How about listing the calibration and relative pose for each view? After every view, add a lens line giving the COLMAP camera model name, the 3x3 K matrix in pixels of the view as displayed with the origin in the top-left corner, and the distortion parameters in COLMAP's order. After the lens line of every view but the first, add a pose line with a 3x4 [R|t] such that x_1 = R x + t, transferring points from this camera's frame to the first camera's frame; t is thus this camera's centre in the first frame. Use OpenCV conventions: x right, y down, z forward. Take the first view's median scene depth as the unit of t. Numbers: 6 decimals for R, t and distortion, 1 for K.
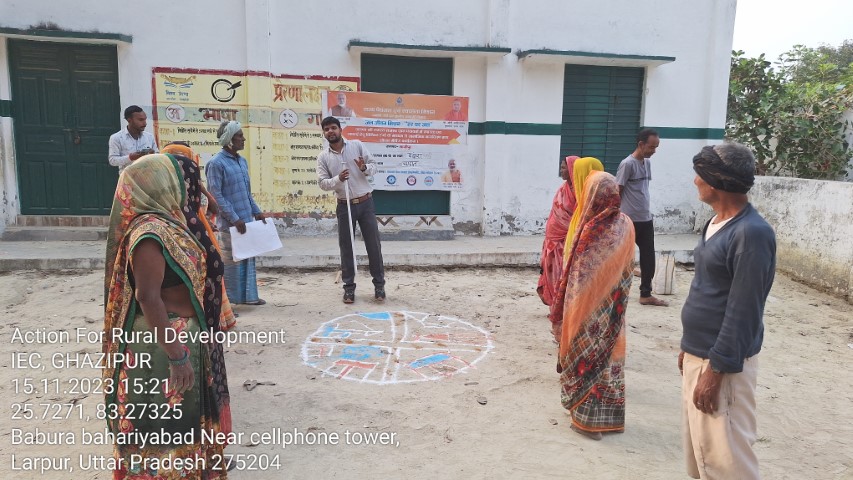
lens RADIAL K [[584.0, 0, 426.5], [0, 584.0, 240.0], [0, 0, 1]] dist [0.093891, -0.137945]
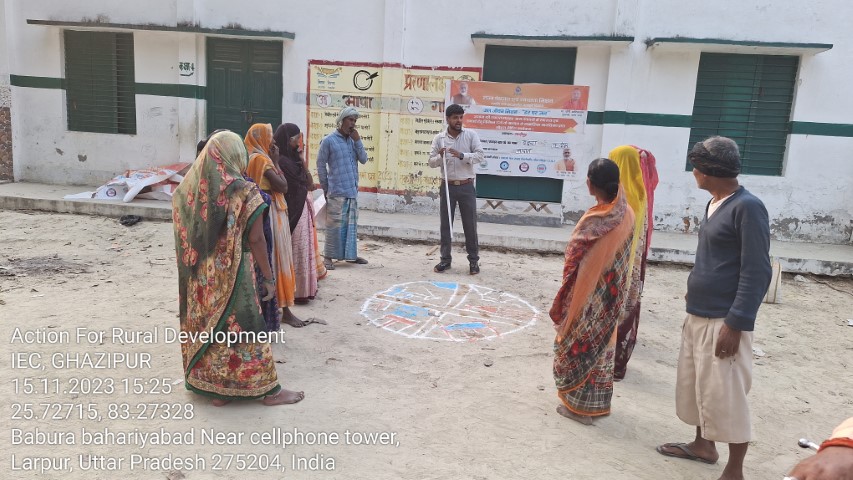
lens RADIAL K [[584.7, 0, 429.0], [0, 584.7, 236.0], [0, 0, 1]] dist [0.095389, -0.140363]
pose [[0.945053, 0.088220, -0.314789, 0.160587], [-0.085359, 0.996087, 0.022891, 0.010467], [0.315576, 0.005236, 0.948886, -0.039382]]
